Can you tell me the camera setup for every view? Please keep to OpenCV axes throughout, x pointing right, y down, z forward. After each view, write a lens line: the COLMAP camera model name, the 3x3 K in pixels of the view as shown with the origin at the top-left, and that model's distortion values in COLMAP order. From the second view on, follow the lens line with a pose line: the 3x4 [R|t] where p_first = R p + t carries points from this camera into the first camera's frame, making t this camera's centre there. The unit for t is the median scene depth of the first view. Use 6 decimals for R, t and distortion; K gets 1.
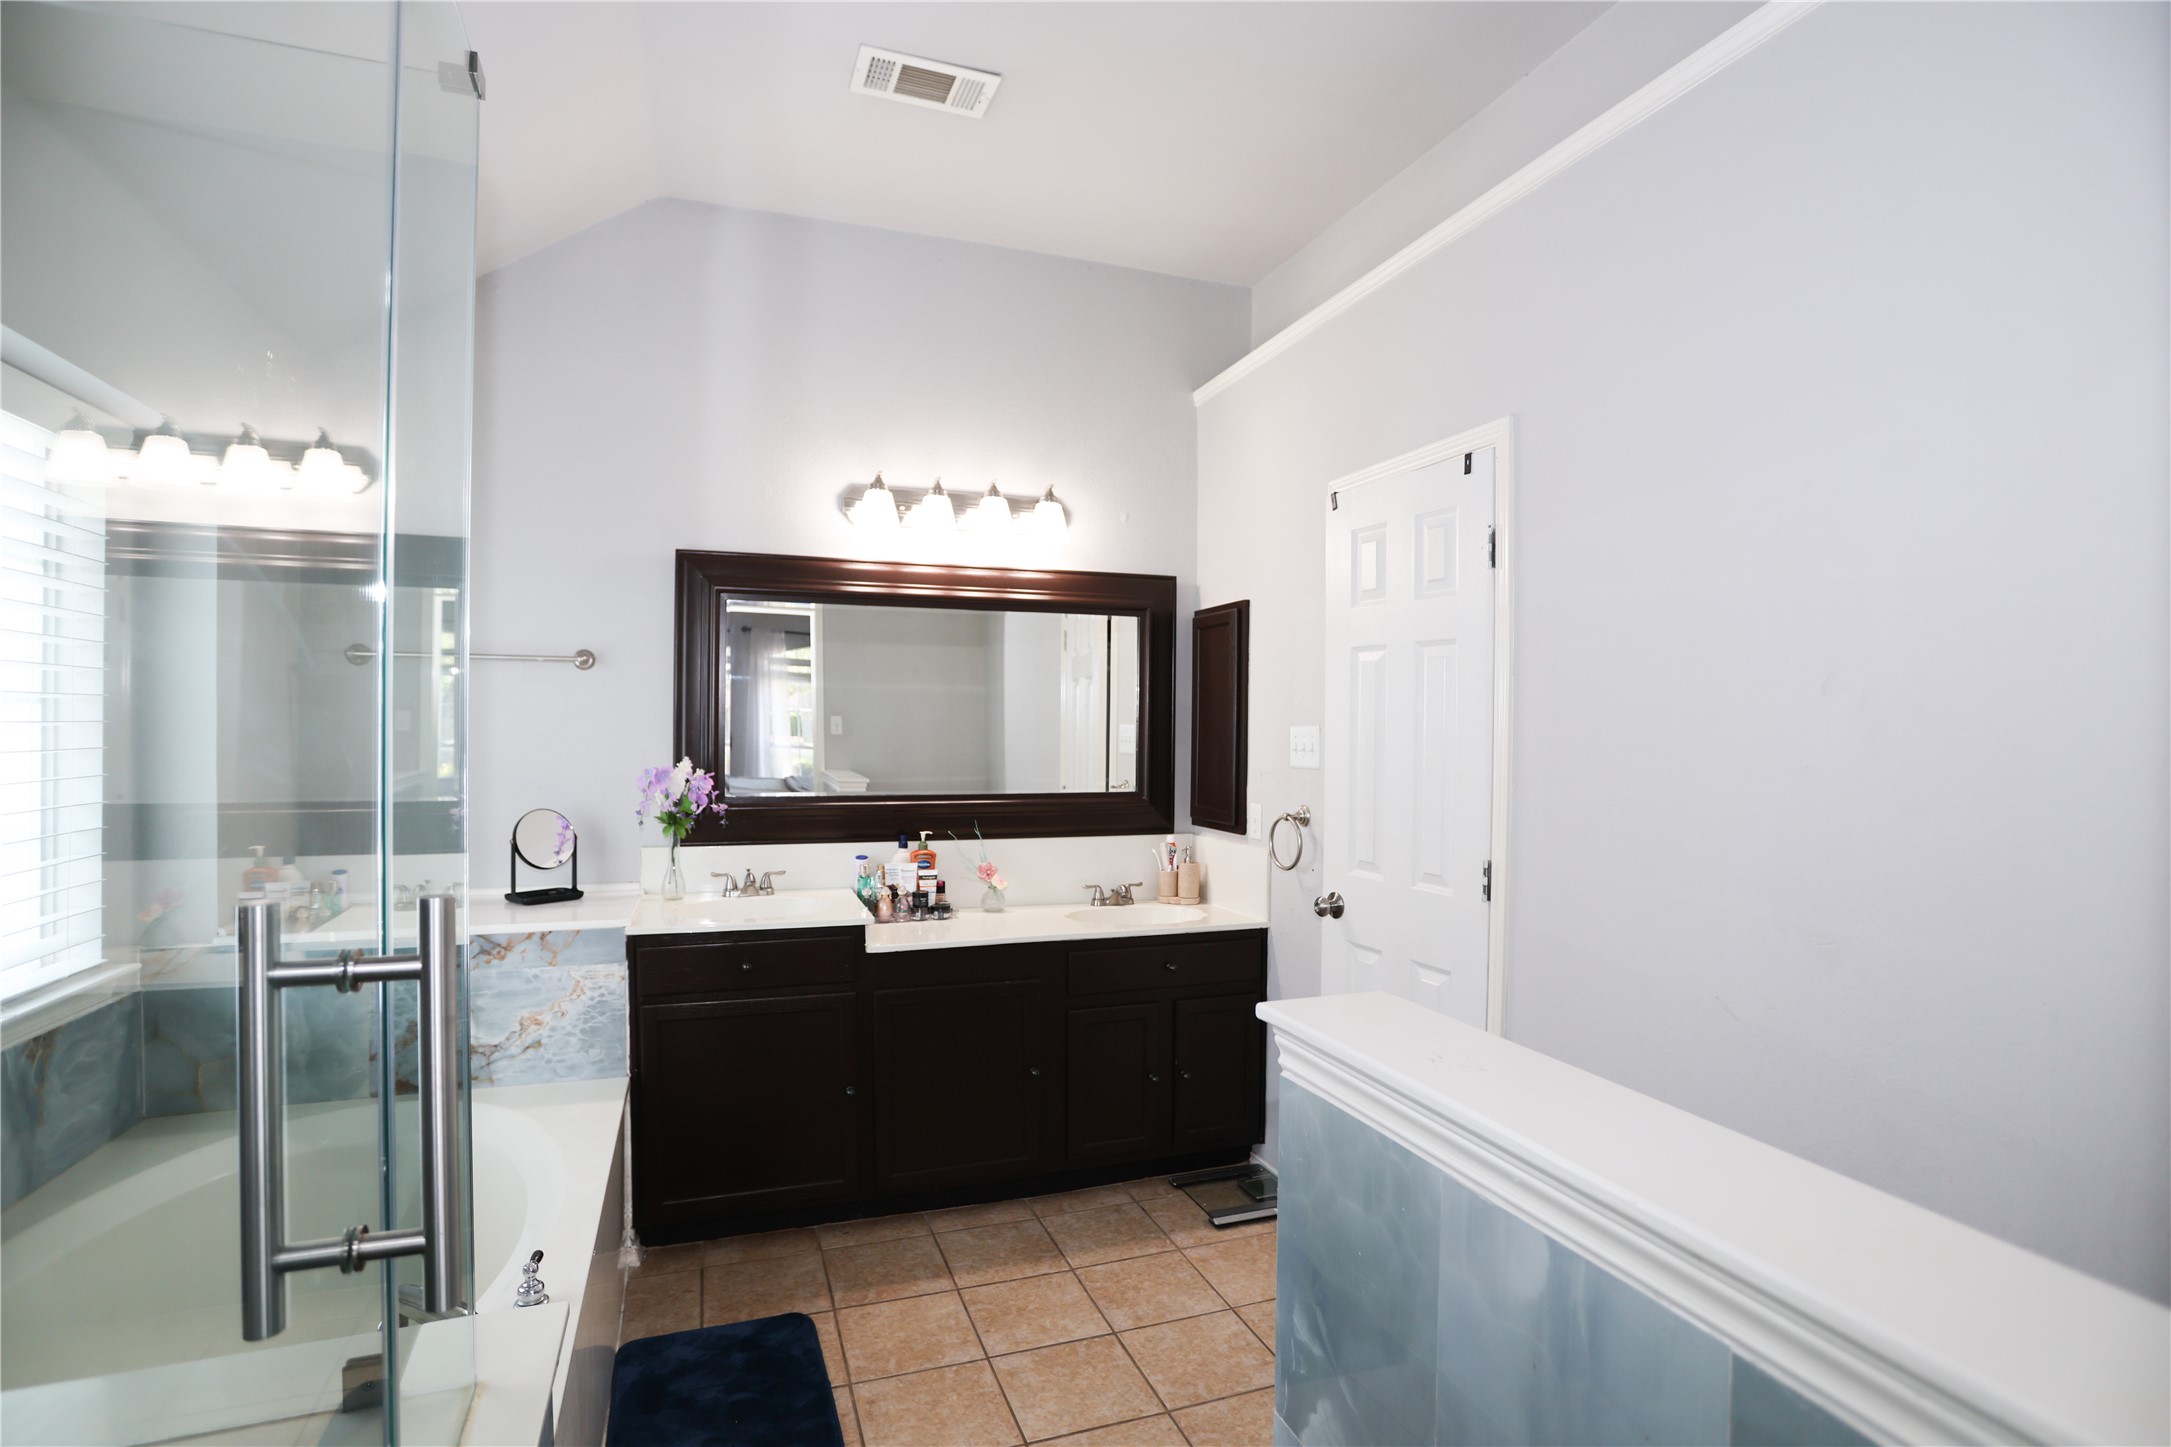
lens RADIAL K [[1064.4, 0, 1085.5], [0, 1064.4, 723.5], [0, 0, 1]] dist [-0.044460, 0.000282]
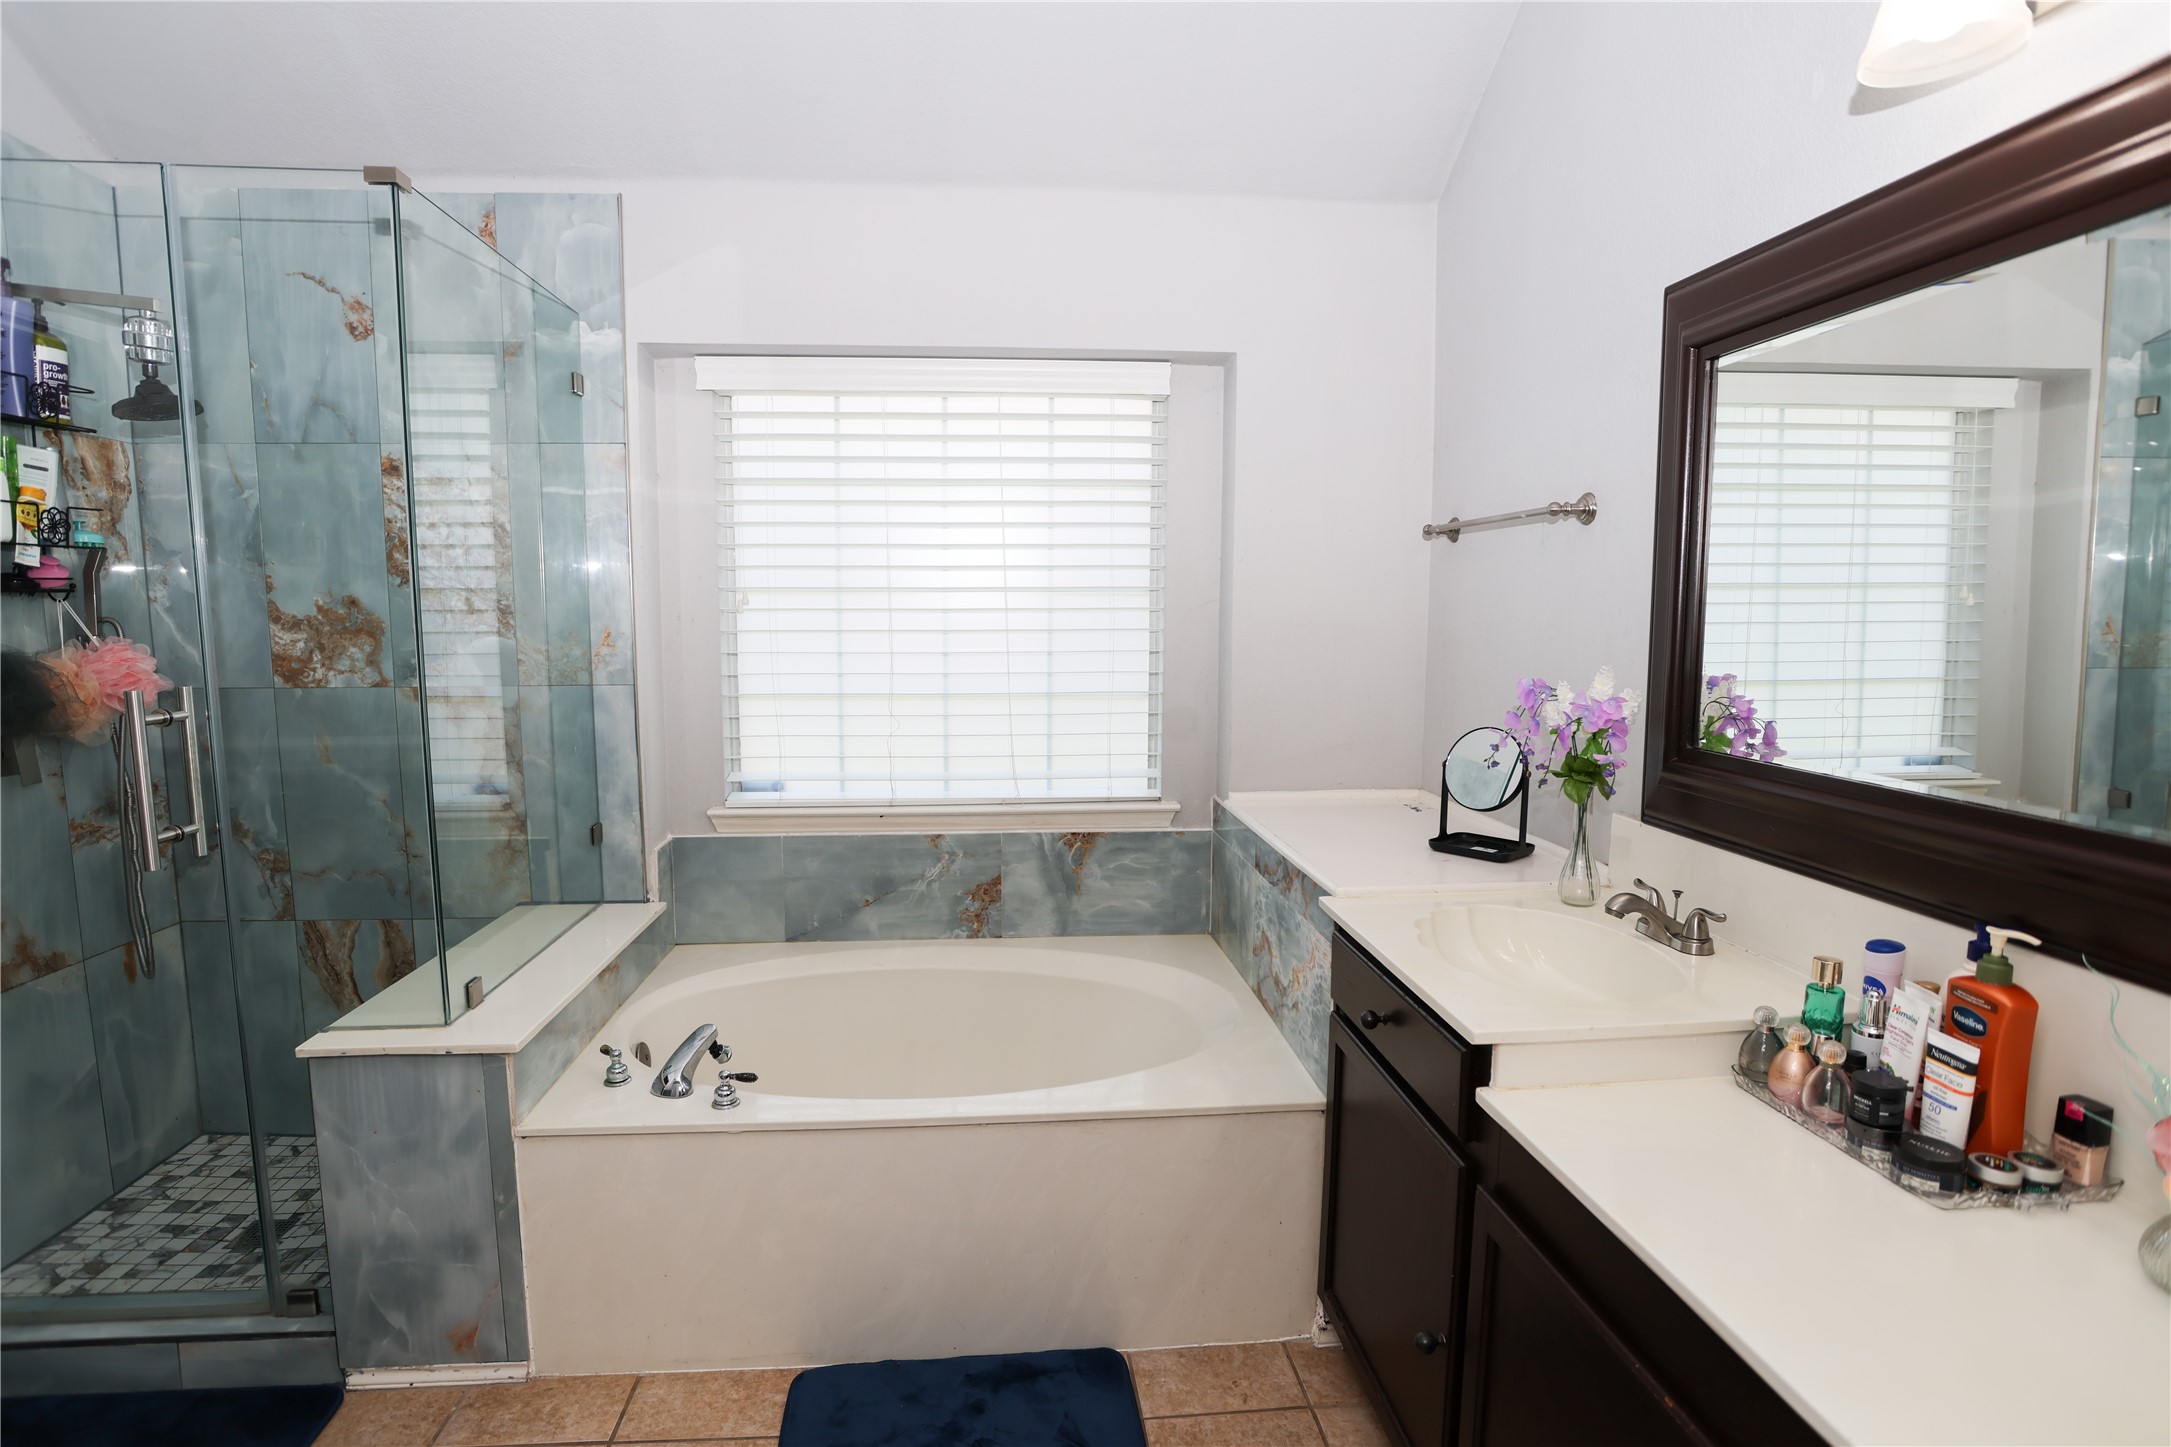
lens RADIAL K [[1064.4, 0, 1085.5], [0, 1064.4, 723.5], [0, 0, 1]] dist [-0.044460, 0.000282]
pose [[-0.258232, 0.094053, -0.961494, 0.259807], [0.001068, 0.995277, 0.097071, 0.005540], [0.966082, 0.024040, -0.257113, 0.917696]]
